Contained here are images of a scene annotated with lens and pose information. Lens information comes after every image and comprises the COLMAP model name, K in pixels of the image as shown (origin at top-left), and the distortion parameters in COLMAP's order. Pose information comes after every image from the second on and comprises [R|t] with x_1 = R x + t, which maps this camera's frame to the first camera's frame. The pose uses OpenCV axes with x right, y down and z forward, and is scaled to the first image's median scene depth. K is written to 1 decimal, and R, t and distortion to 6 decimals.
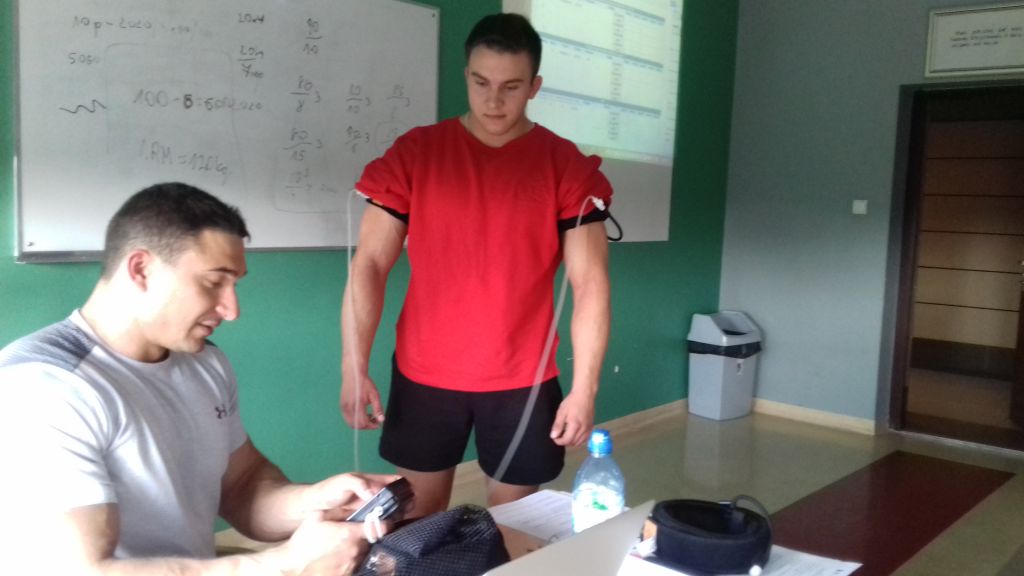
lens RADIAL K [[957.4, 0, 518.2], [0, 957.4, 289.8], [0, 0, 1]] dist [0.025968, 0.000000]
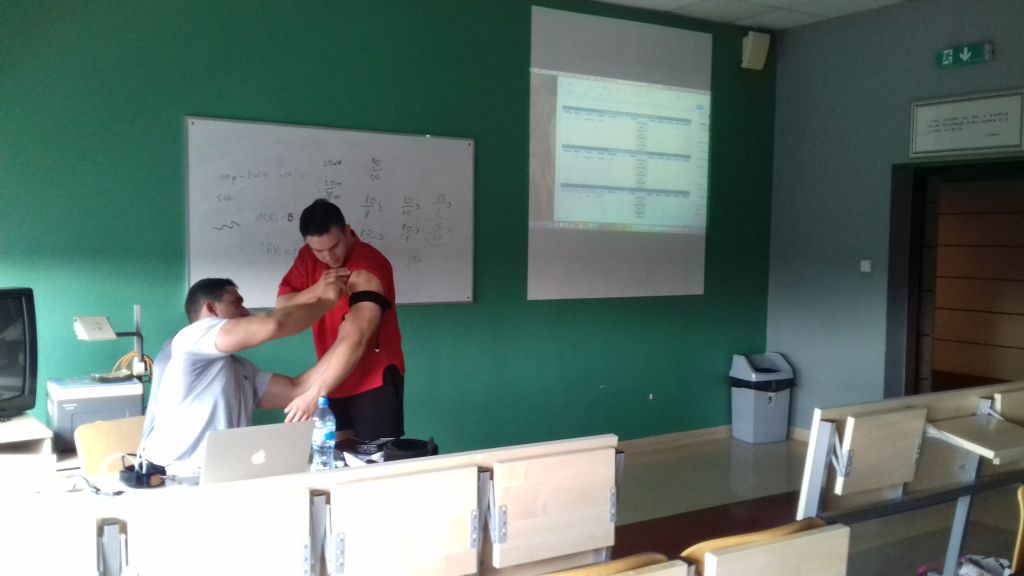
lens RADIAL K [[957.4, 0, 511.2], [0, 957.4, 288.5], [0, 0, 1]] dist [0.025968, 0.000000]
pose [[0.956746, -0.003956, -0.290898, 0.444838], [-0.008666, 0.999076, -0.042089, -0.007635], [0.290796, 0.042789, 0.955828, -0.406702]]
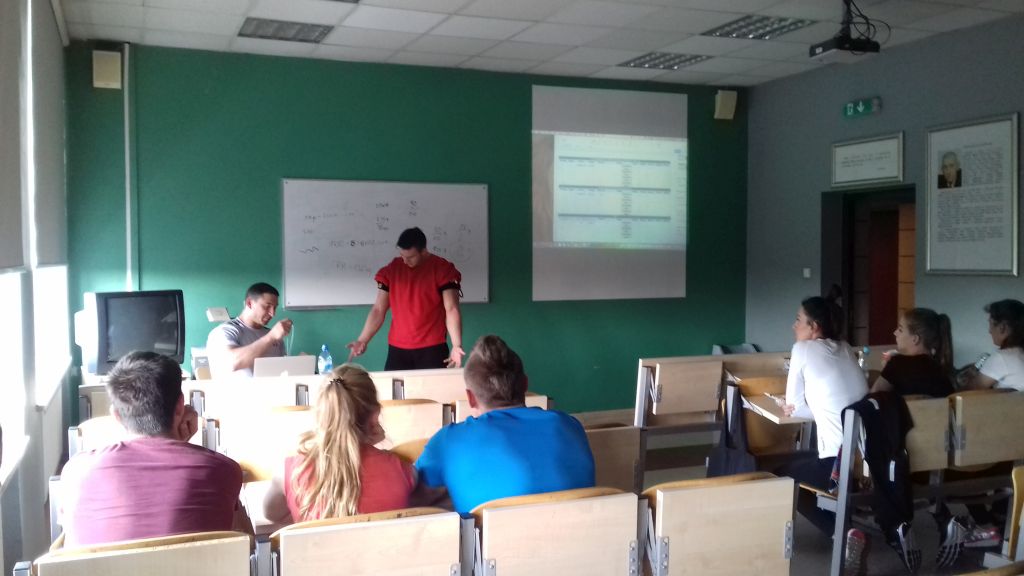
lens RADIAL K [[957.4, 0, 506.0], [0, 957.4, 283.8], [0, 0, 1]] dist [0.025968, 0.000000]
pose [[0.887996, -0.023703, -0.459241, 0.984846], [-0.008900, 0.997598, -0.068698, 0.059570], [0.459766, 0.065090, 0.885652, -0.844996]]
